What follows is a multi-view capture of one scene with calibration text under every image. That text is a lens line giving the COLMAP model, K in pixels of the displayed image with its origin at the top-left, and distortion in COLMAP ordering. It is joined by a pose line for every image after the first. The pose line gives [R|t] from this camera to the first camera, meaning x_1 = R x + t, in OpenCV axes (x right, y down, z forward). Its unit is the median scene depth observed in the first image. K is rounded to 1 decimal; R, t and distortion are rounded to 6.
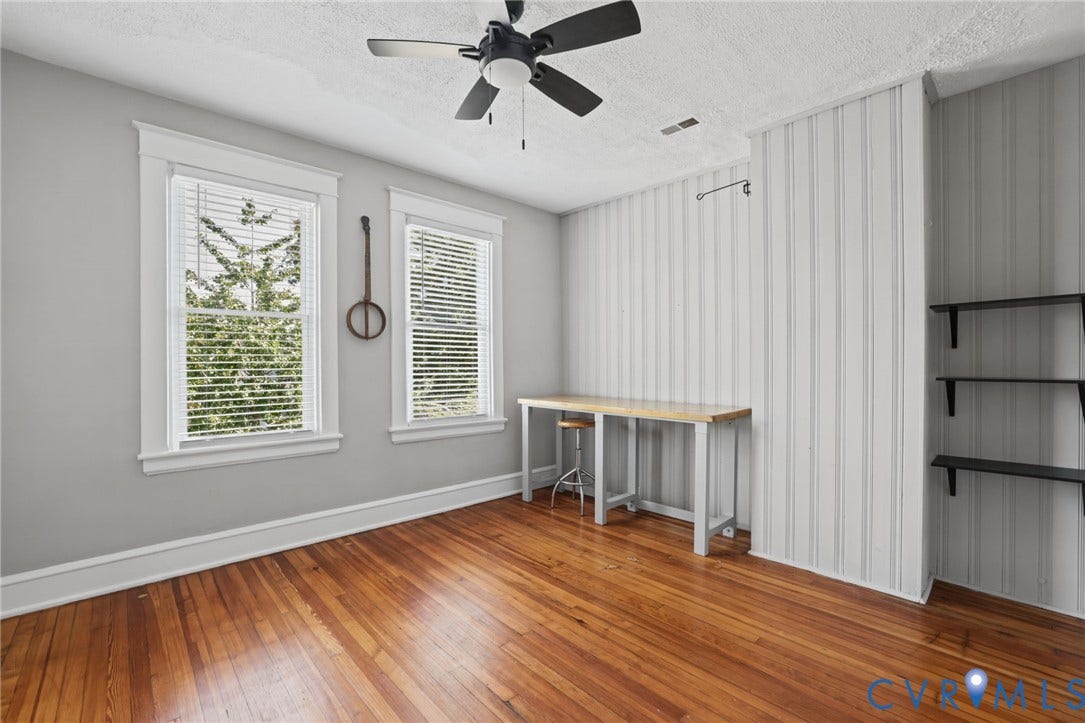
lens RADIAL K [[473.2, 0, 546.8], [0, 473.2, 364.0], [0, 0, 1]] dist [-0.026141, 0.000996]
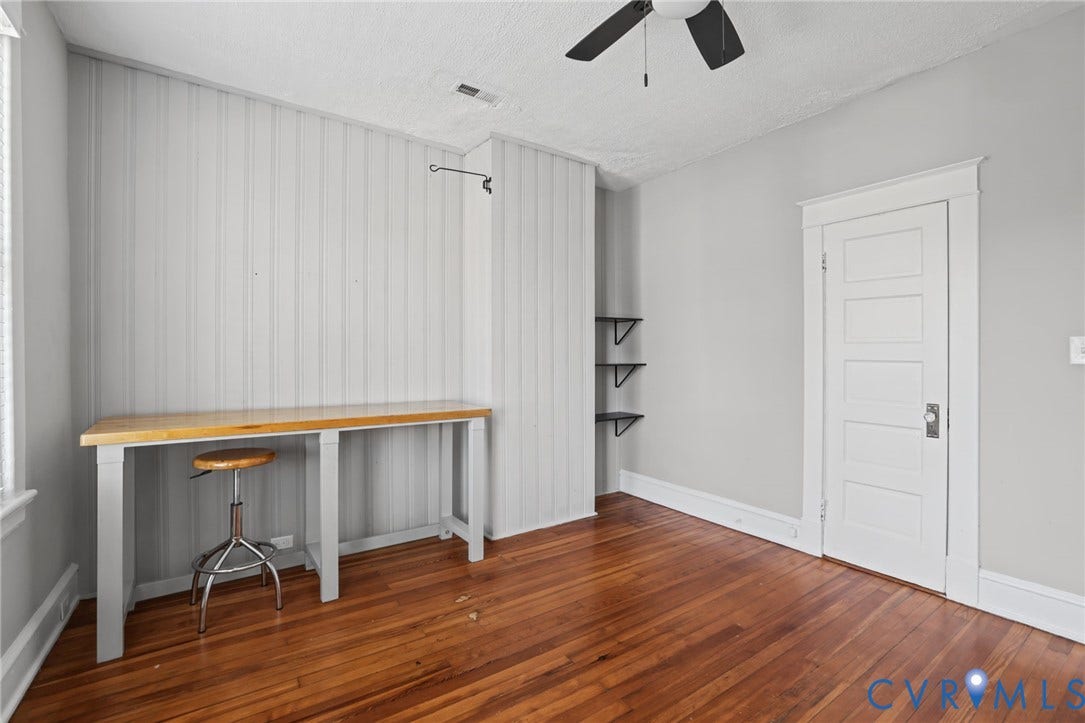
lens RADIAL K [[487.7, 0, 542.4], [0, 487.7, 354.1], [0, 0, 1]] dist [-0.030481, 0.000732]
pose [[0.143443, 0.005695, 0.989642, -0.700097], [0.002552, 0.999978, -0.006124, 0.004066], [-0.989655, 0.003404, 0.143425, 0.849927]]
